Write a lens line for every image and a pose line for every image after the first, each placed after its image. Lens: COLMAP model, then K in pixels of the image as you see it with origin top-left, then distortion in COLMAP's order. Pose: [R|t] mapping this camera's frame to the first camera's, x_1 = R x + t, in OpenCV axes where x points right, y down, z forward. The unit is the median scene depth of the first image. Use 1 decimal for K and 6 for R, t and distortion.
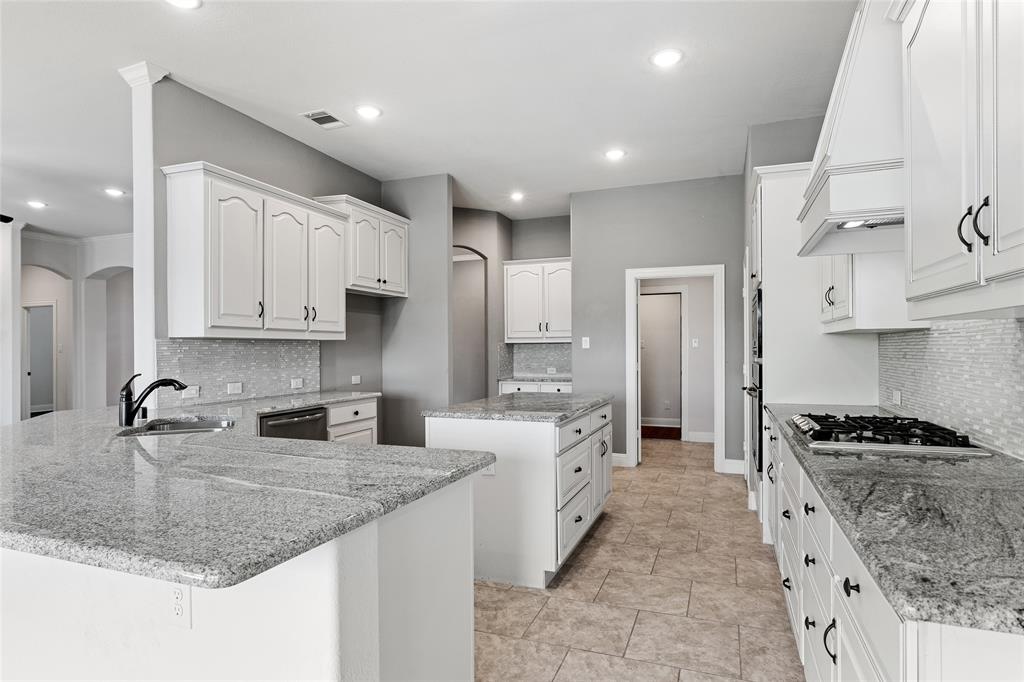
lens RADIAL K [[566.1, 0, 512.0], [0, 566.1, 341.0], [0, 0, 1]] dist [0.000329, 0.000043]
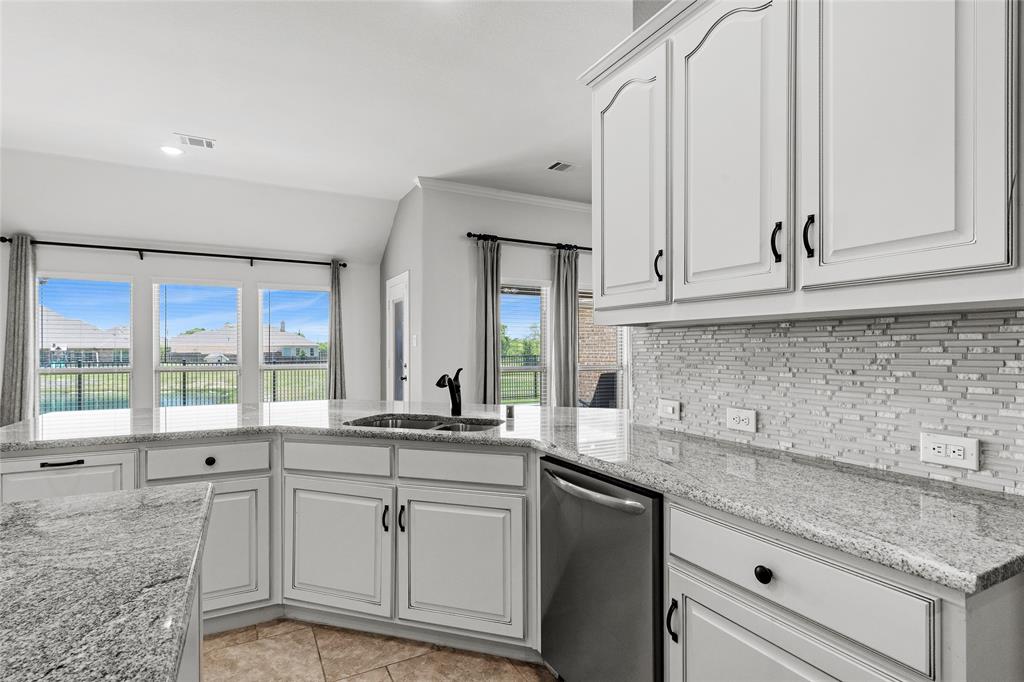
lens RADIAL K [[511.0, 0, 513.7], [0, 511.0, 347.4], [0, 0, 1]] dist [0.002950, 0.000213]
pose [[-0.664898, 0.004222, -0.746923, -0.011080], [0.015169, 0.999854, -0.007852, 0.019033], [0.746780, -0.016551, -0.664865, 1.157625]]
